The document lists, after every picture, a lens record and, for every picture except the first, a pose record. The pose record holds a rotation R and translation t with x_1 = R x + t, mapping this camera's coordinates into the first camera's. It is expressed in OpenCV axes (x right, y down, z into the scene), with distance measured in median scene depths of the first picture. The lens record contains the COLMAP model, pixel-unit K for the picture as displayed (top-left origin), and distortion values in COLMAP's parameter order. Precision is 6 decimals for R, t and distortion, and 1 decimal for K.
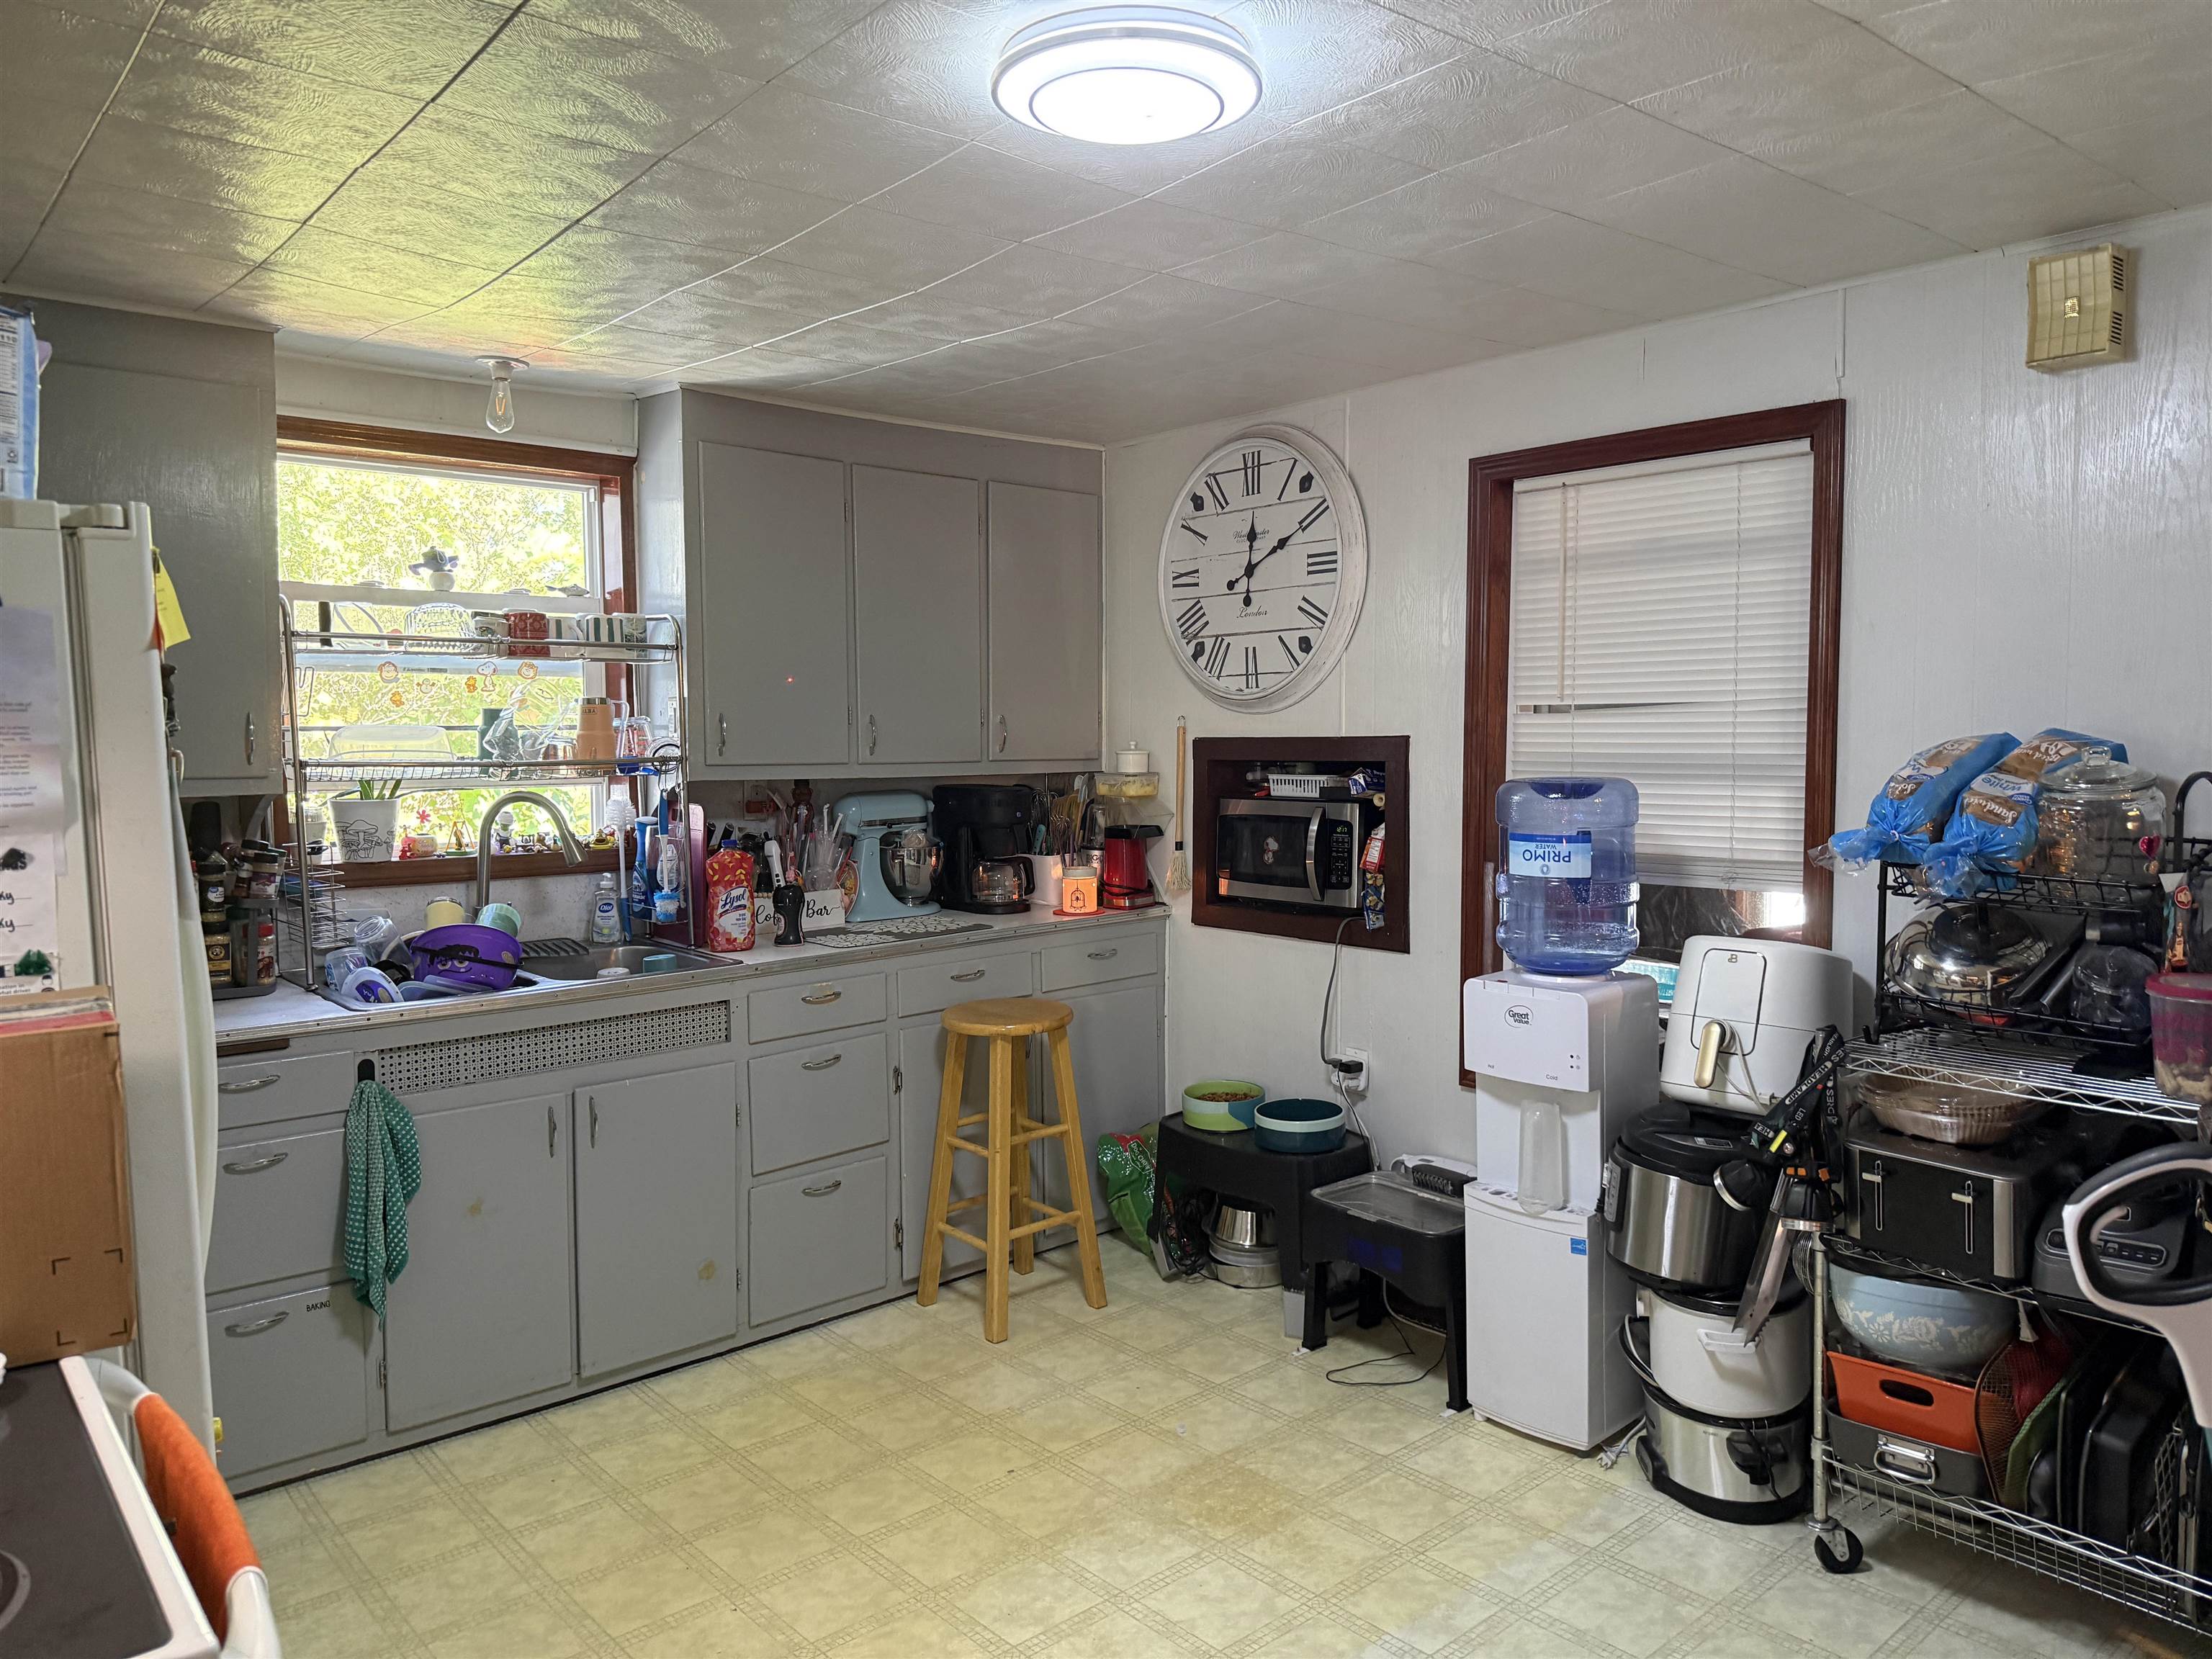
lens RADIAL K [[1536.8, 0, 1106.0], [0, 1536.8, 829.5], [0, 0, 1]] dist [0.170030, -0.203475]
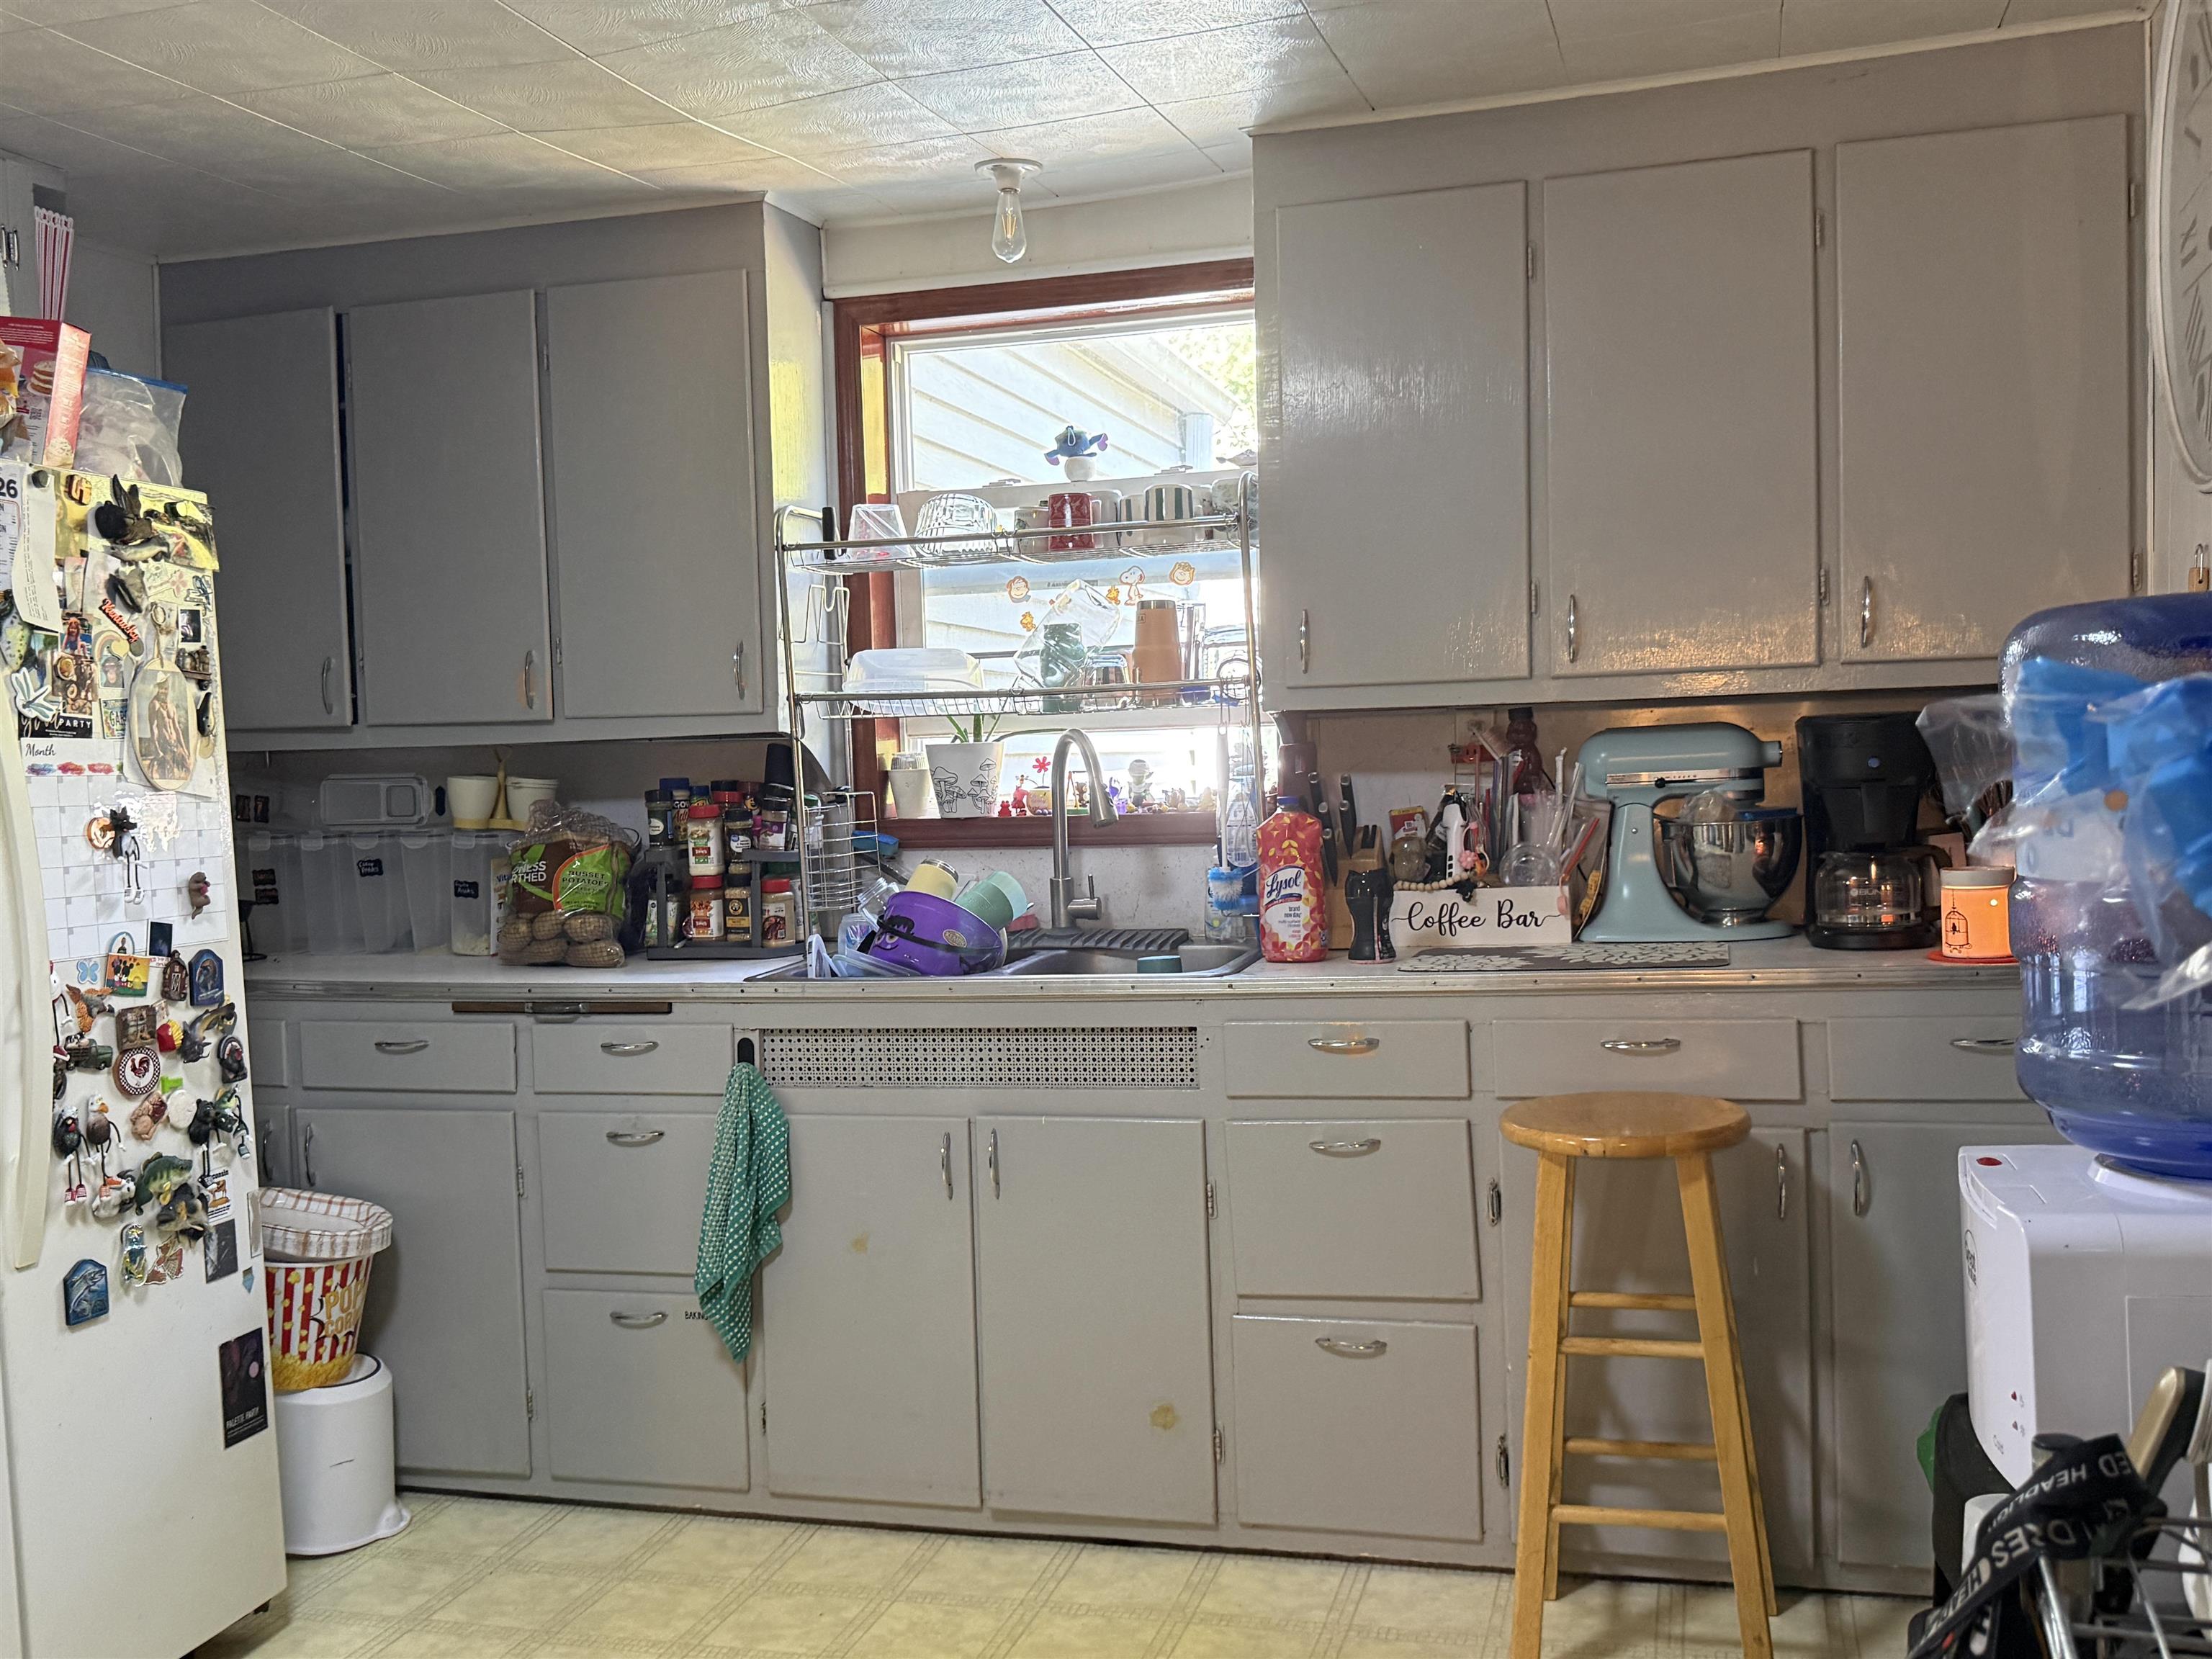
lens RADIAL K [[2051.2, 0, 1106.0], [0, 2051.2, 829.5], [0, 0, 1]] dist [0.262431, -0.627800]
pose [[0.555457, 0.019696, -0.831312, 0.484244], [-0.024158, 0.999680, 0.007543, 0.017023], [0.831194, 0.015893, 0.555755, 0.461982]]
